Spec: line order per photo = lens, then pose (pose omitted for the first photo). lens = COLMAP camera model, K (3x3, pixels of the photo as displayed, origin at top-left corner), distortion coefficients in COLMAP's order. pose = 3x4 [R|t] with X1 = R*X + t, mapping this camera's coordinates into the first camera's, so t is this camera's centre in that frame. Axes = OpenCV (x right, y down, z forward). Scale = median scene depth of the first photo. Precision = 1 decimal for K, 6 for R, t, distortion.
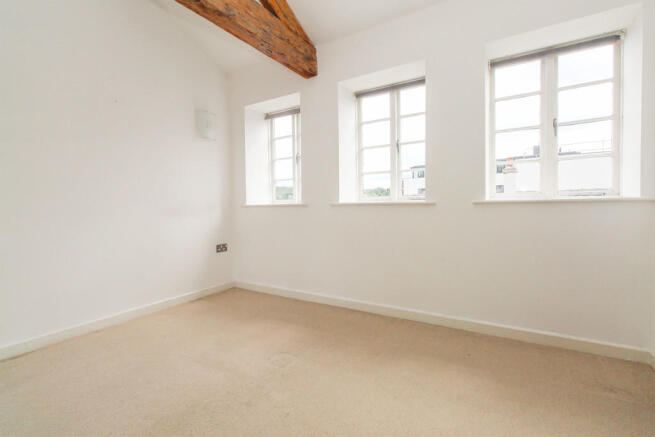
lens RADIAL K [[305.5, 0, 340.4], [0, 305.5, 212.6], [0, 0, 1]] dist [0.014818, -0.000264]
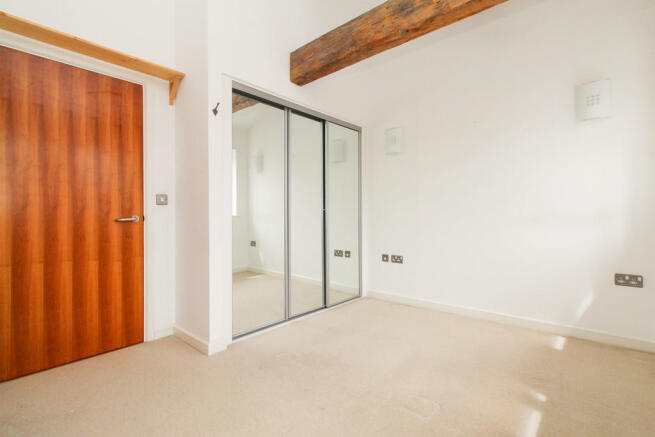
lens RADIAL K [[305.5, 0, 324.0], [0, 305.5, 222.1], [0, 0, 1]] dist [0.014818, -0.000264]
pose [[-0.175858, 0.029879, -0.983962, 0.671120], [-0.002205, 0.999525, 0.030745, -0.044095], [0.984413, 0.007576, -0.175709, 0.892637]]
